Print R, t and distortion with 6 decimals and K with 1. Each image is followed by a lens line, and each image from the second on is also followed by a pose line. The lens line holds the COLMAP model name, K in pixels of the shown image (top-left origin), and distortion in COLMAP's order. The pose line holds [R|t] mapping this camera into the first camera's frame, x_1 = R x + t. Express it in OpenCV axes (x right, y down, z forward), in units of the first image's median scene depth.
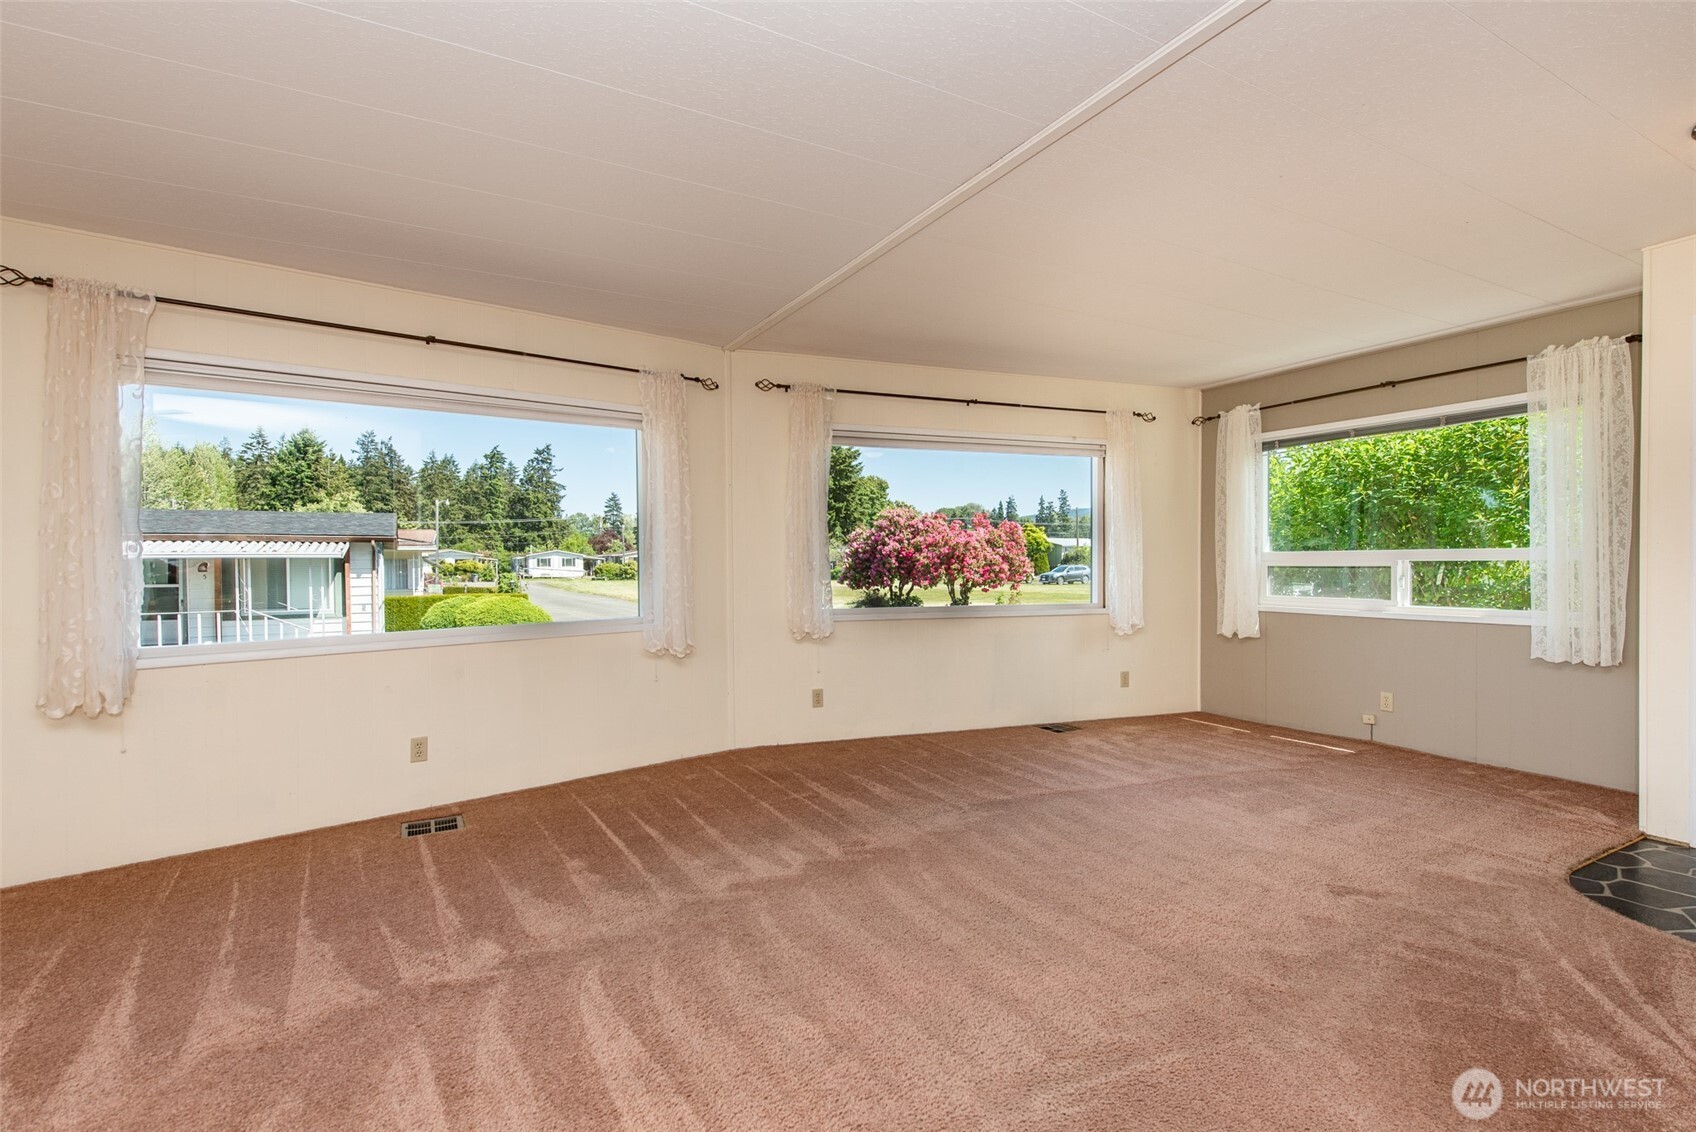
lens RADIAL K [[809.5, 0, 848.0], [0, 809.5, 566.0], [0, 0, 1]] dist [-0.000040, 0.000040]
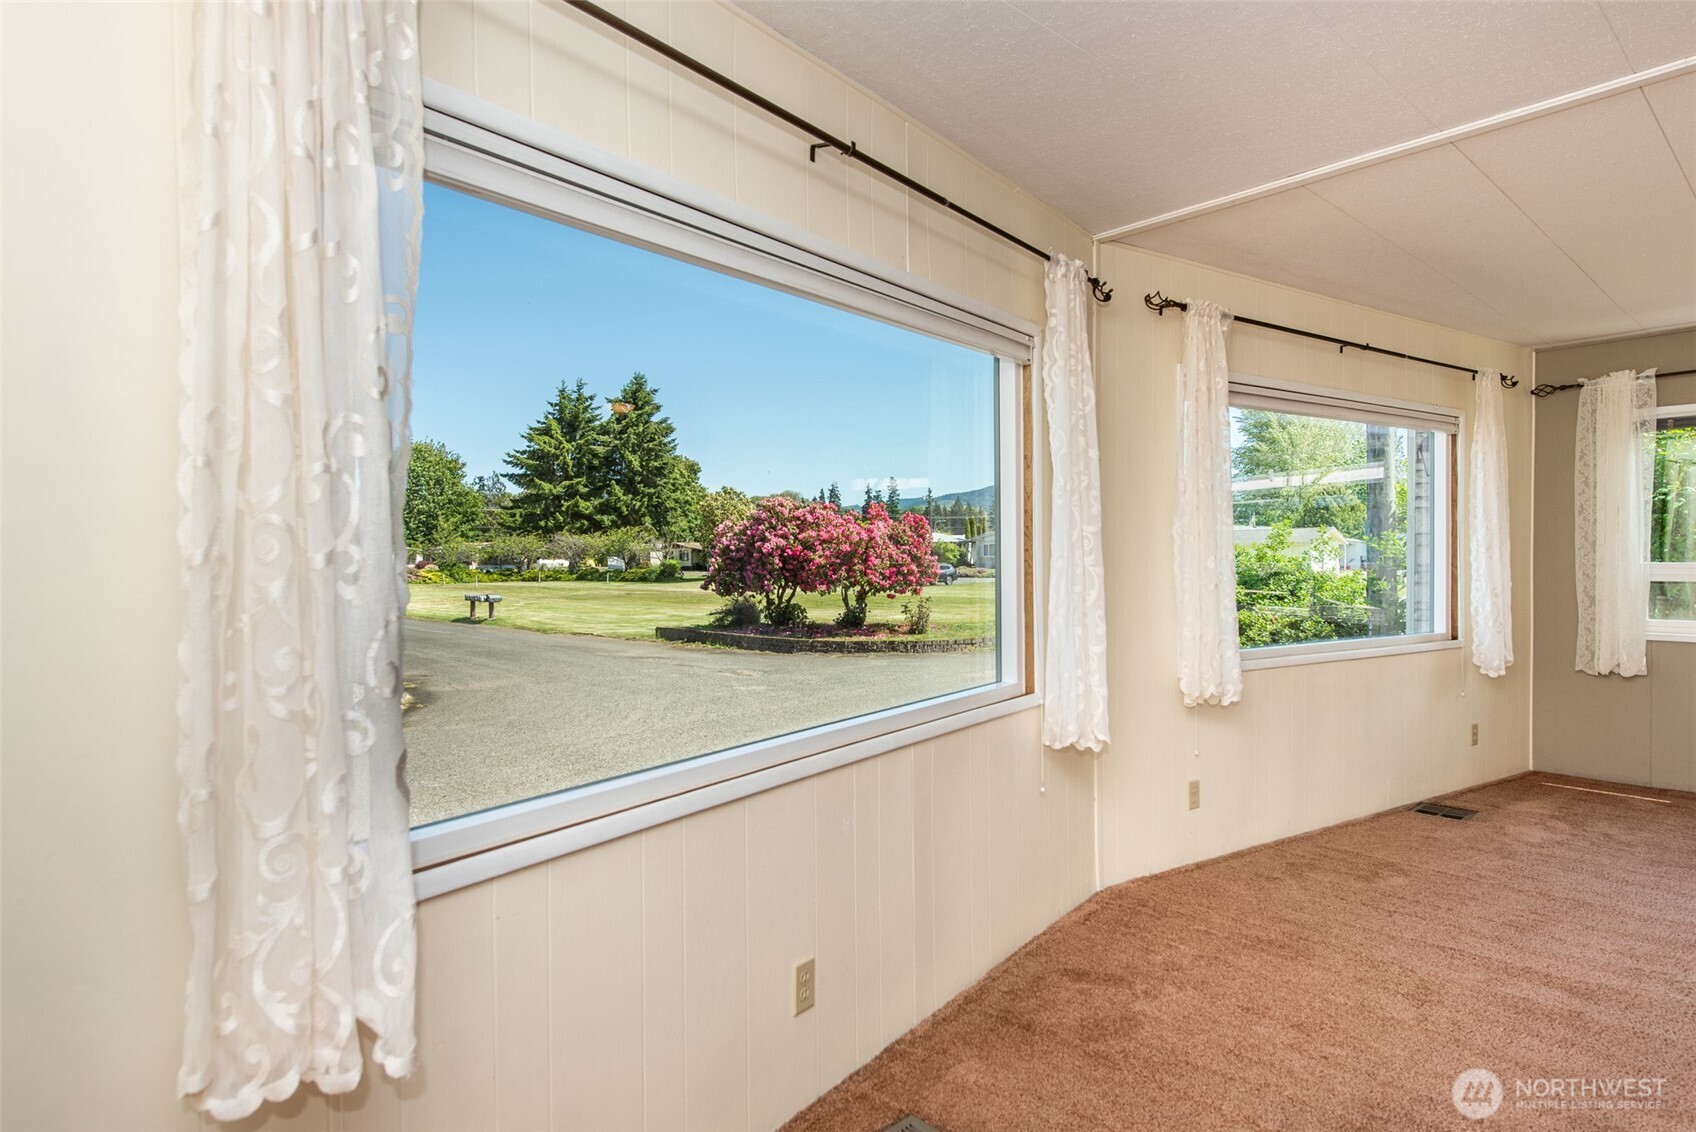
lens RADIAL K [[945.2, 0, 848.0], [0, 945.2, 566.0], [0, 0, 1]] dist [-0.000338, 0.000025]
pose [[0.975318, -0.003027, 0.220785, -0.083355], [0.002415, 0.999992, 0.003042, -0.003813], [-0.220793, -0.002434, 0.975318, 0.058199]]
